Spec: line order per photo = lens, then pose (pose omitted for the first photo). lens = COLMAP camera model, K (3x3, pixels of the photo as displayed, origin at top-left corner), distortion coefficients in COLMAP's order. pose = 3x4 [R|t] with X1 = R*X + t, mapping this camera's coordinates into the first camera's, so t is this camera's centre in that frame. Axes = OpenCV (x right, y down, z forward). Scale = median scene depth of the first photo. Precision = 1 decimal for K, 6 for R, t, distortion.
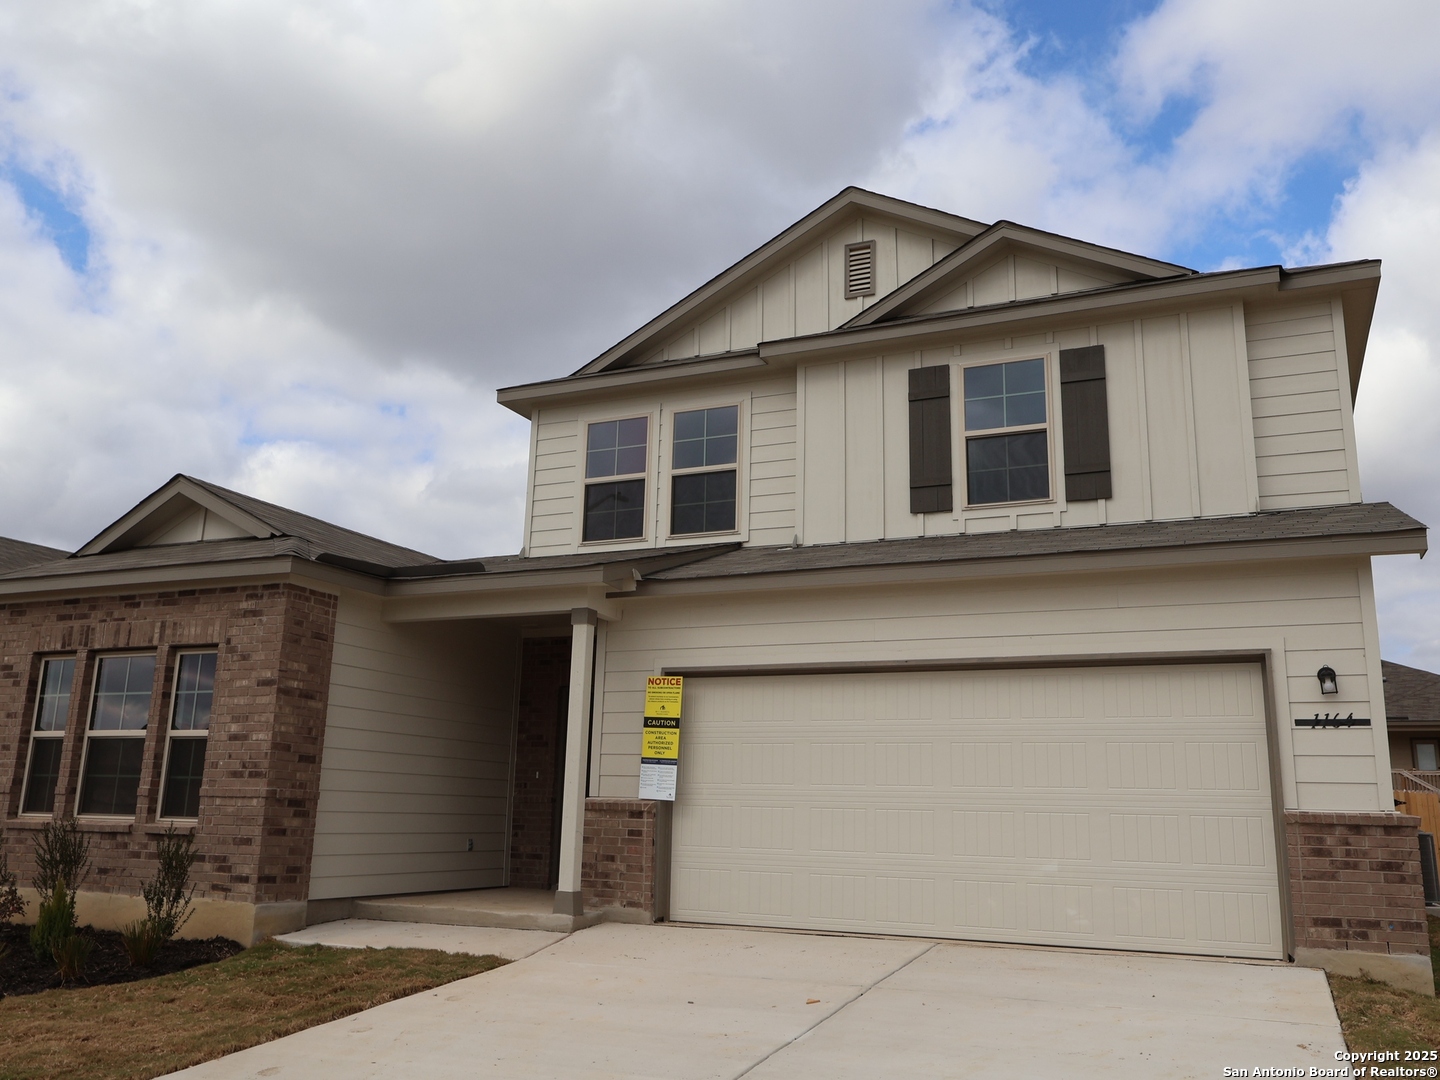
lens RADIAL K [[1172.9, 0, 716.1], [0, 1172.9, 545.2], [0, 0, 1]] dist [0.002626, 0.011653]
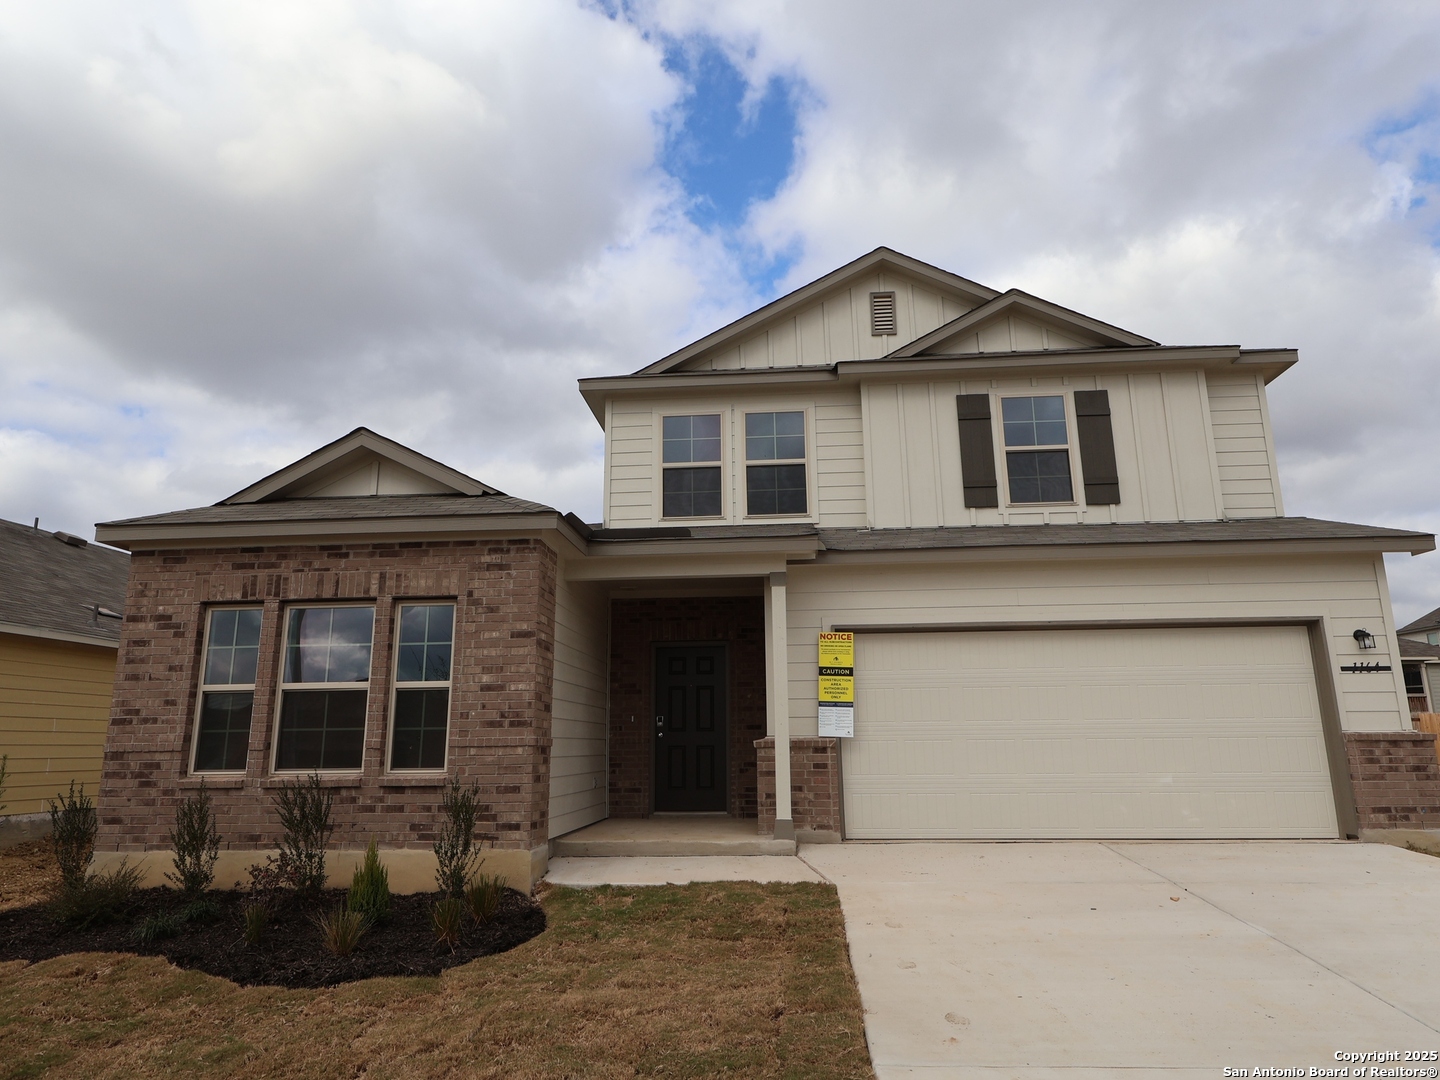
lens RADIAL K [[890.7, 0, 721.8], [0, 890.7, 546.4], [0, 0, 1]] dist [0.014750, -0.000910]
pose [[0.941862, 0.041173, 0.333468, -0.453773], [-0.043657, 0.999047, -0.000045, 0.030125], [-0.333152, -0.014515, 0.942761, 0.192141]]
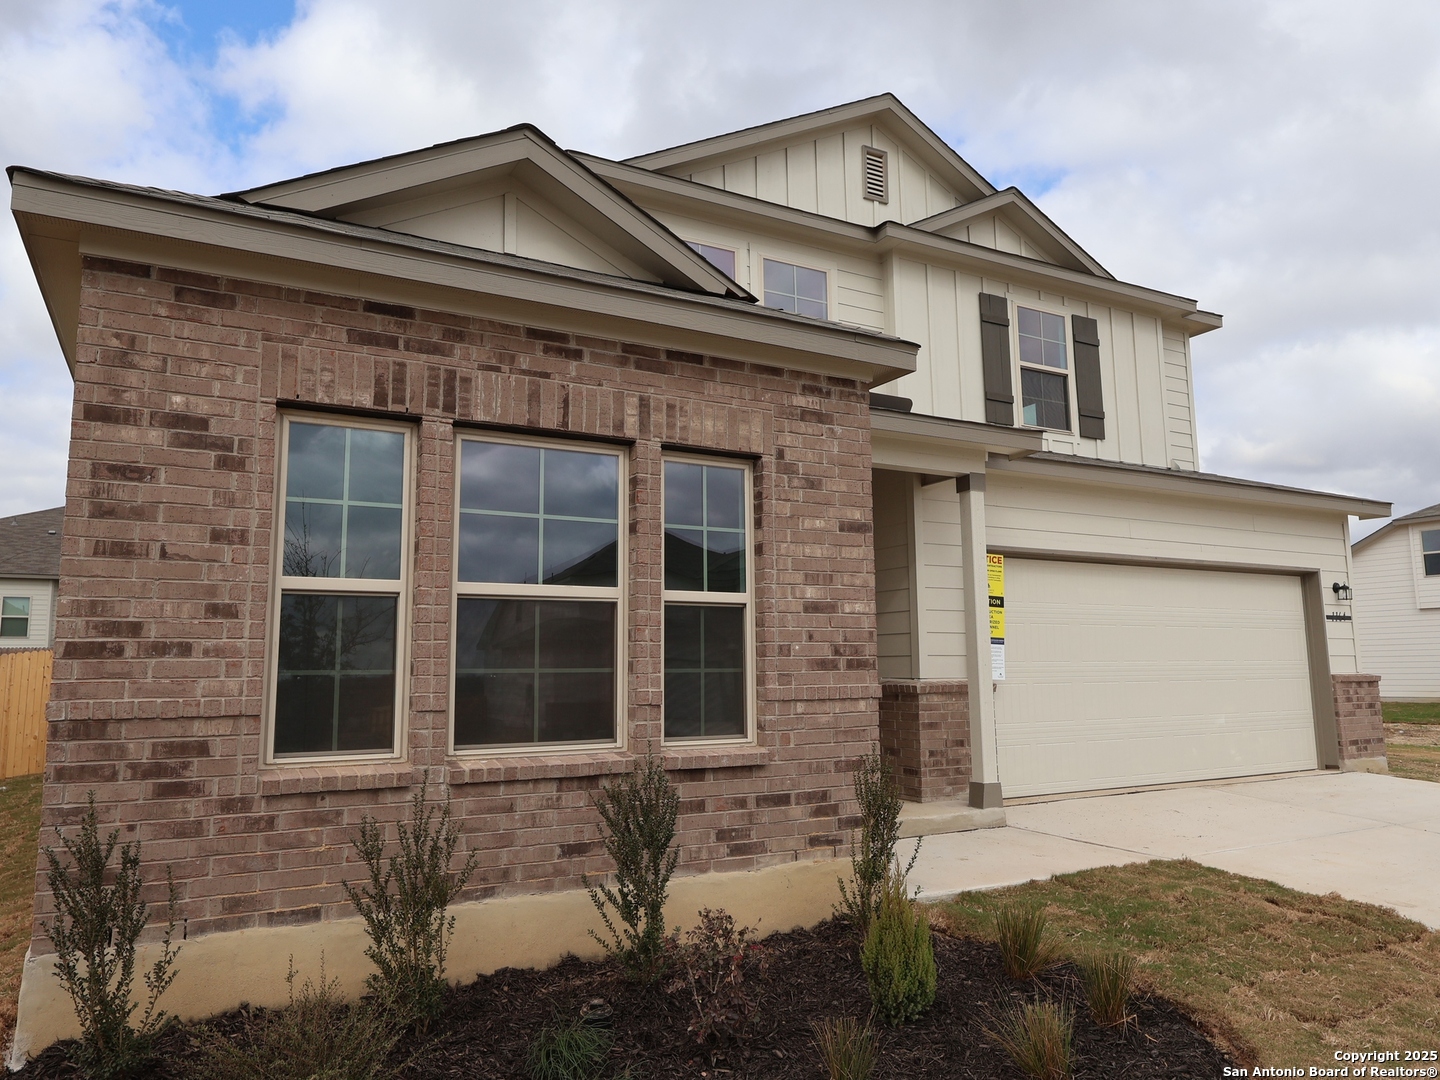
lens RADIAL K [[974.8, 0, 720.0], [0, 974.8, 540.0], [0, 0, 1]] dist [0.009611, 0.002571]
pose [[0.609701, 0.076672, 0.788915, -0.811918], [-0.156254, 0.987406, 0.024795, 0.115143], [-0.777078, -0.138389, 0.614002, 0.677211]]
